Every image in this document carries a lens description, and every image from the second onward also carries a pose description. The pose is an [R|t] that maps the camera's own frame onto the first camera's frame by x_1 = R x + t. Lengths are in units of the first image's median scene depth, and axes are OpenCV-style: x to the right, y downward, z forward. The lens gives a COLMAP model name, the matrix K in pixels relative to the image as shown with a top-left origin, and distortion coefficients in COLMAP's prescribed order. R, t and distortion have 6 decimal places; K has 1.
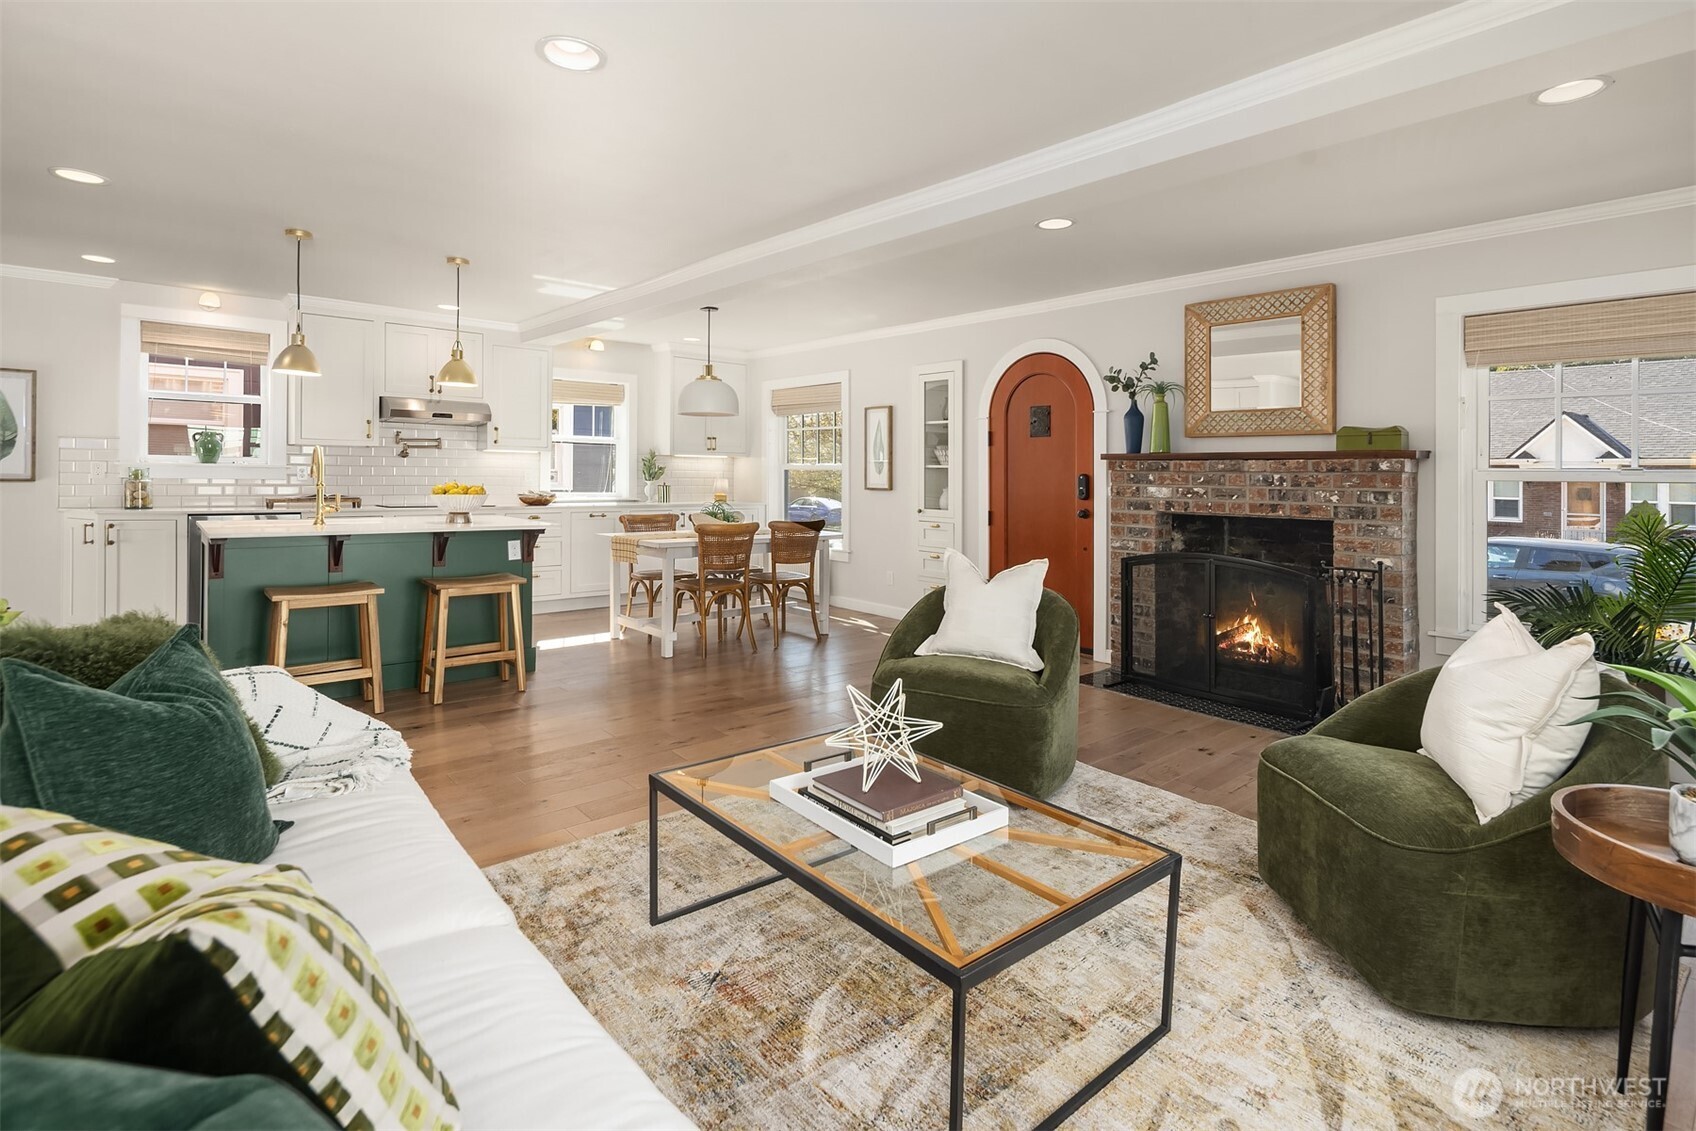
lens RADIAL K [[821.8, 0, 857.6], [0, 821.8, 568.3], [0, 0, 1]] dist [0.003629, 0.000277]
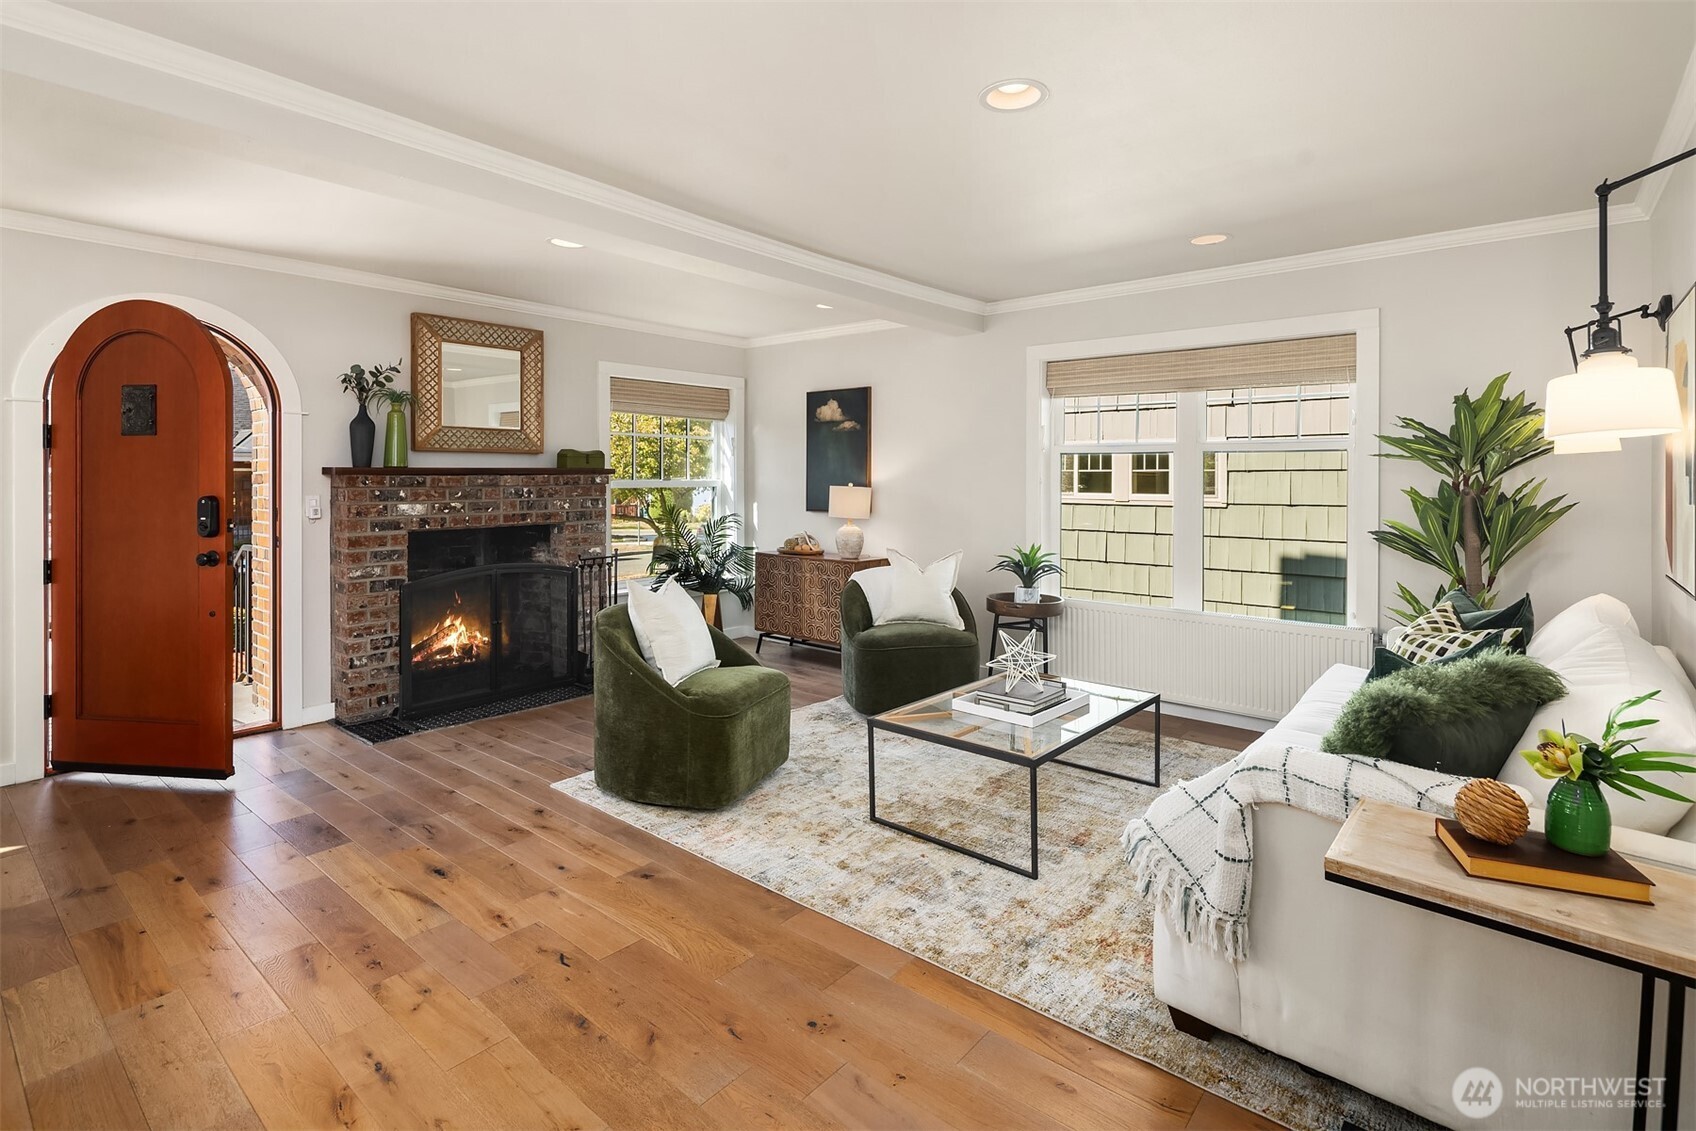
lens RADIAL K [[821.8, 0, 857.6], [0, 821.8, 568.3], [0, 0, 1]] dist [0.003629, 0.000277]
pose [[-0.162605, -0.135859, 0.977293, -0.670695], [0.100526, 0.983040, 0.153384, -0.126116], [-0.981557, 0.123184, -0.146190, 0.687134]]
